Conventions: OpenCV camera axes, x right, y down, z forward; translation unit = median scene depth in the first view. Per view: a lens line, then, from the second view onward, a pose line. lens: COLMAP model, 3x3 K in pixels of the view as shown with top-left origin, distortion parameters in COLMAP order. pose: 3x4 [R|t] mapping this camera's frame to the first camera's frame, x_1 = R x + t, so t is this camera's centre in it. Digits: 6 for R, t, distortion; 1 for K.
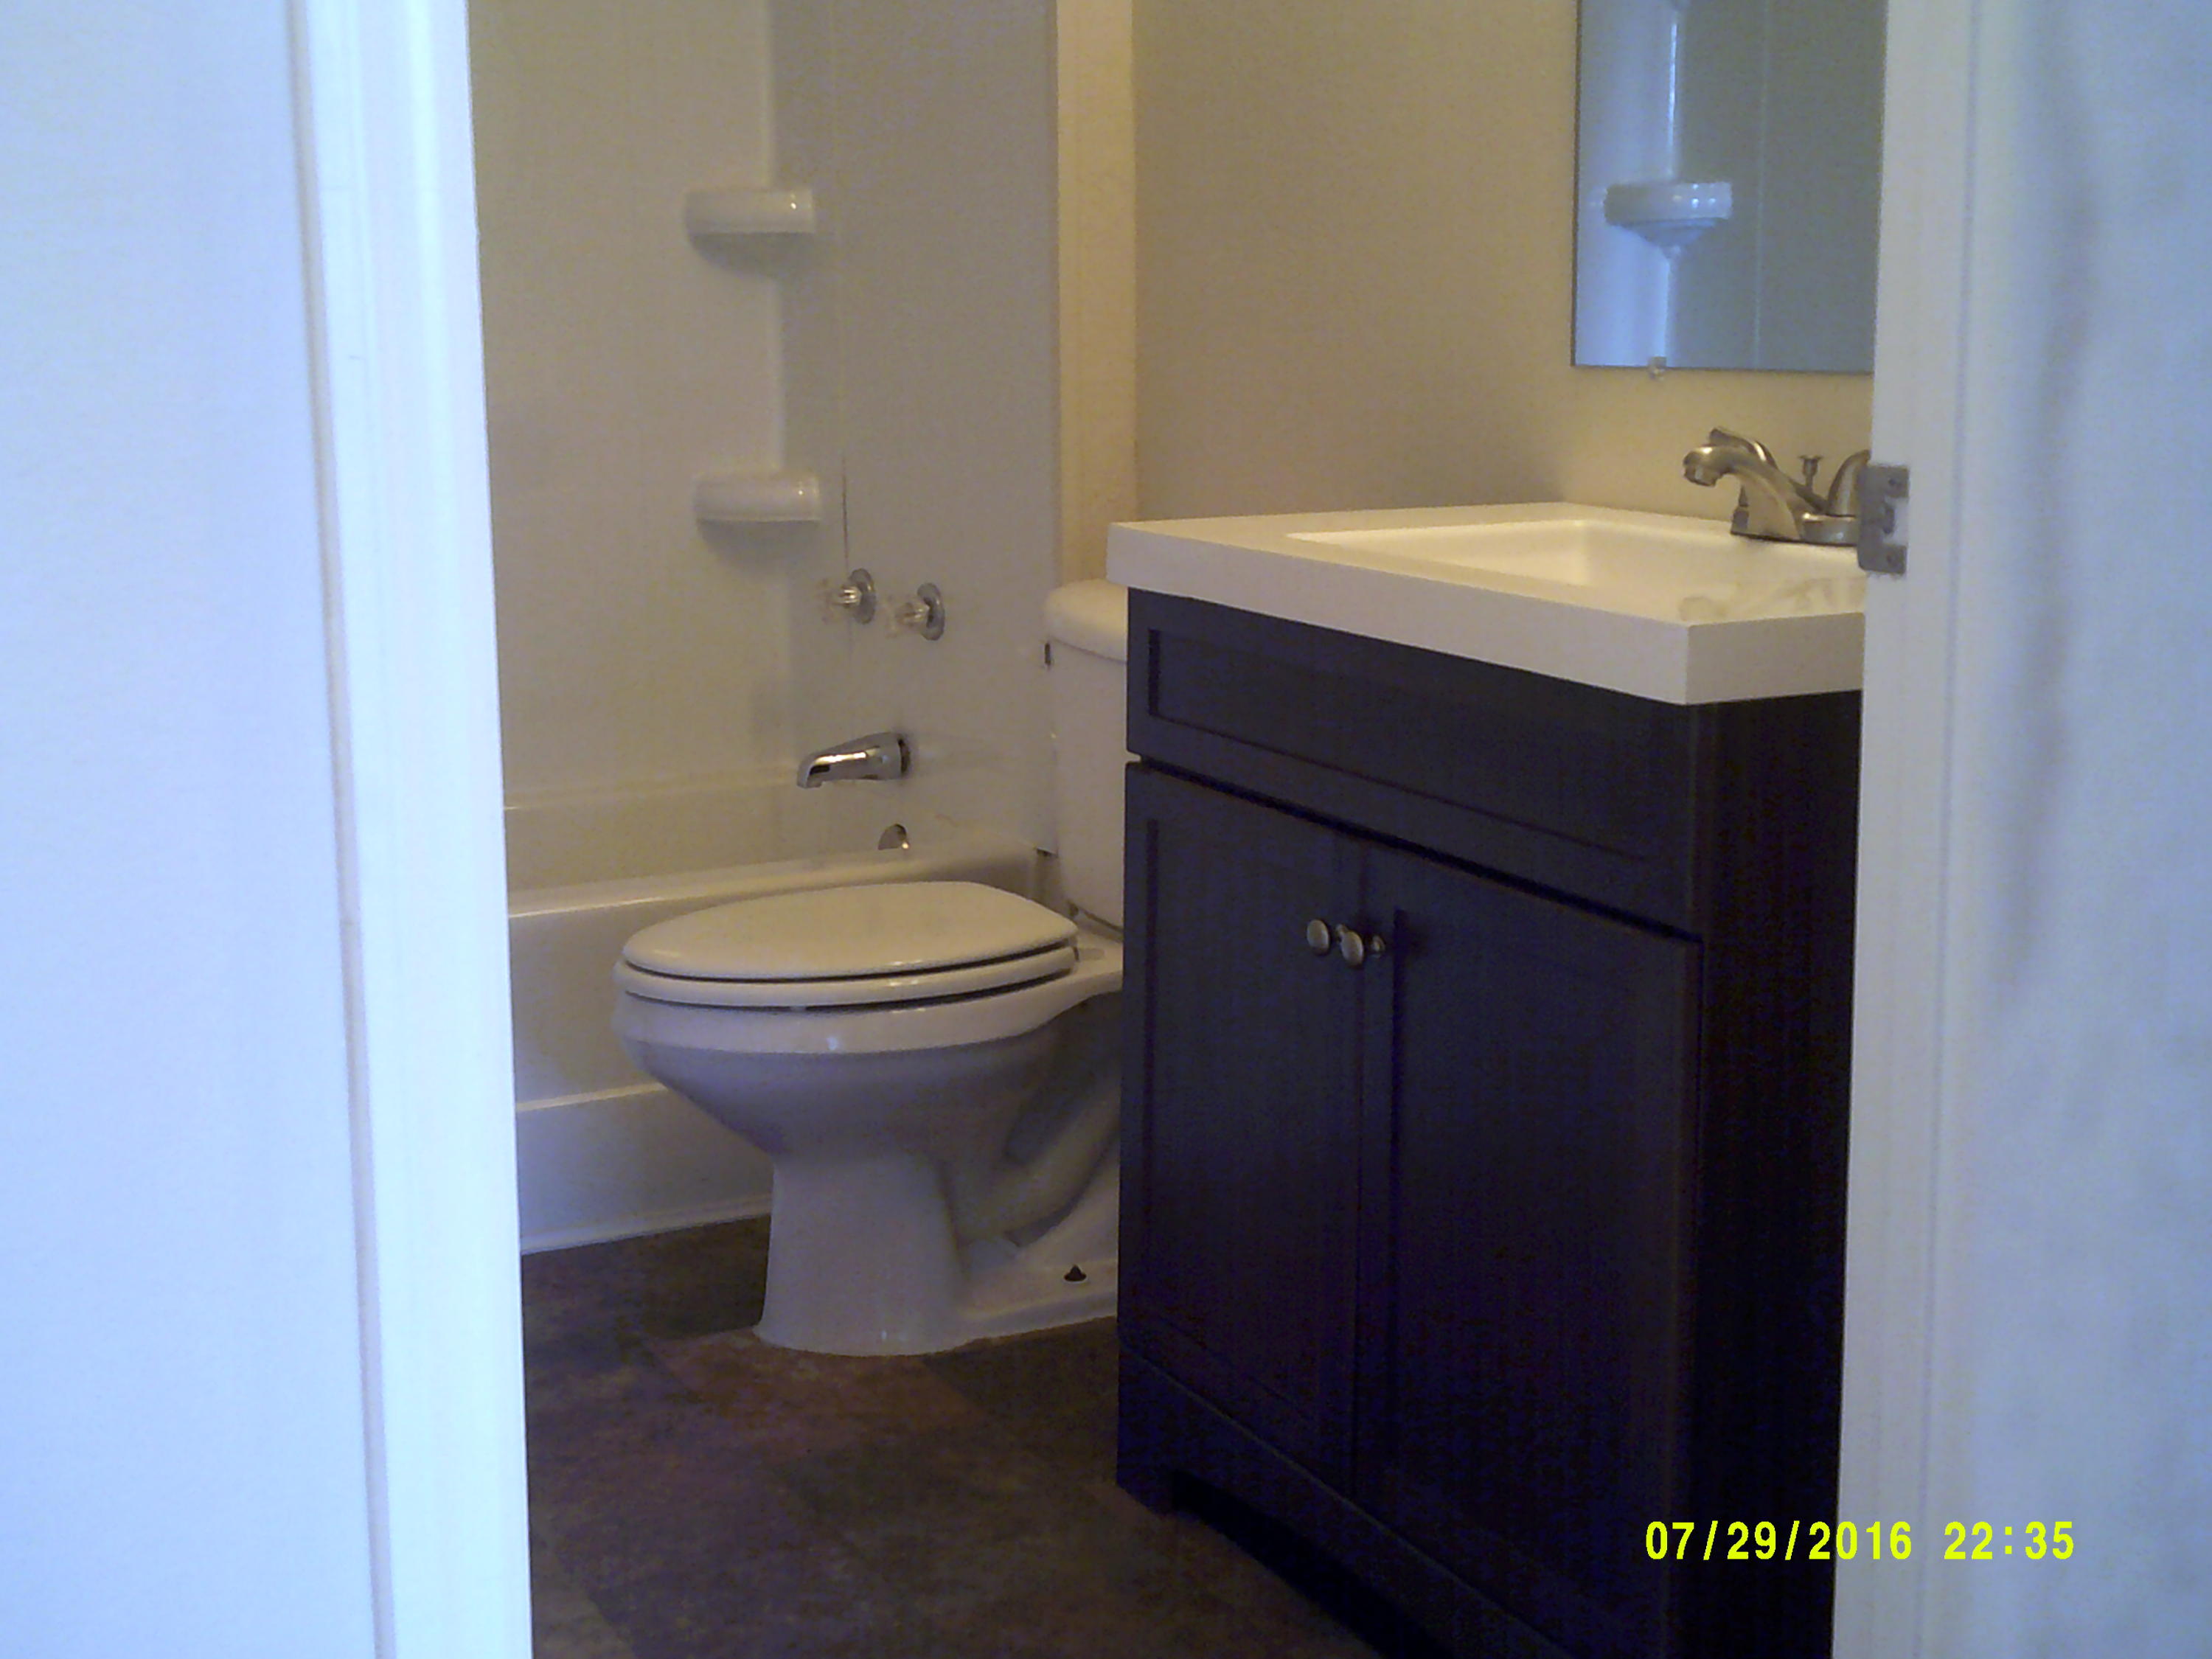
lens RADIAL K [[2955.7, 0, 1018.4], [0, 2955.7, 743.1], [0, 0, 1]] dist [0.144210, -0.049103]
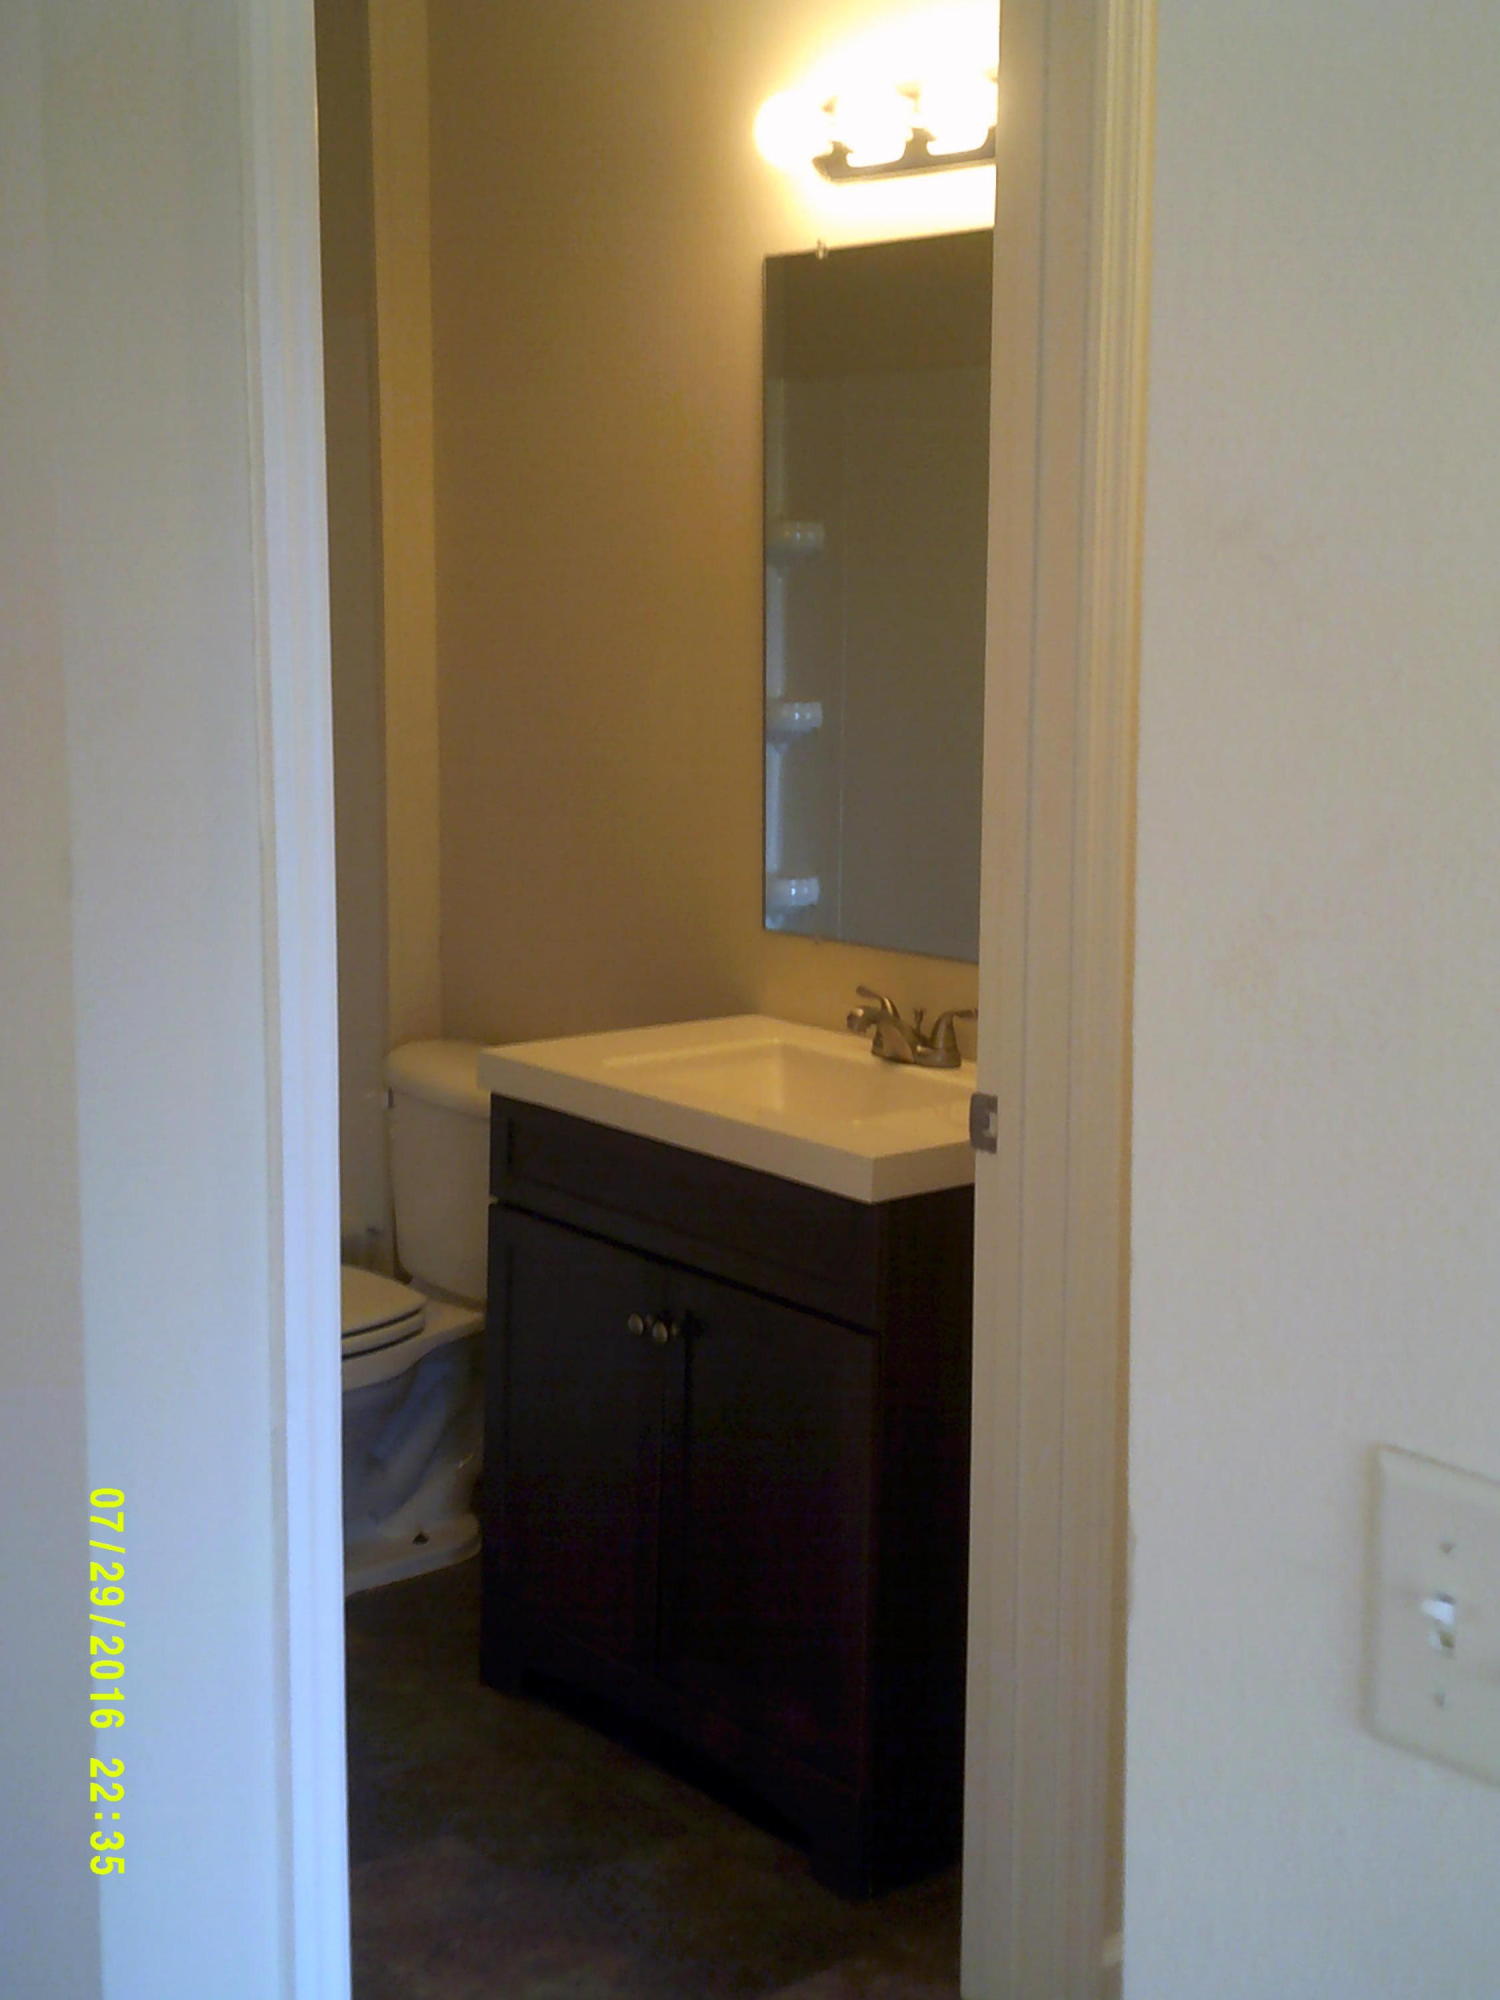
lens RADIAL K [[2672.5, 0, 750.0], [0, 2672.5, 1000.0], [0, 0, 1]] dist [0.144210, -0.049103]
pose [[0.973969, -0.023342, 0.225478, -0.153057], [0.023183, 0.999726, 0.003353, -0.108307], [-0.225495, 0.001961, 0.974242, -0.398585]]
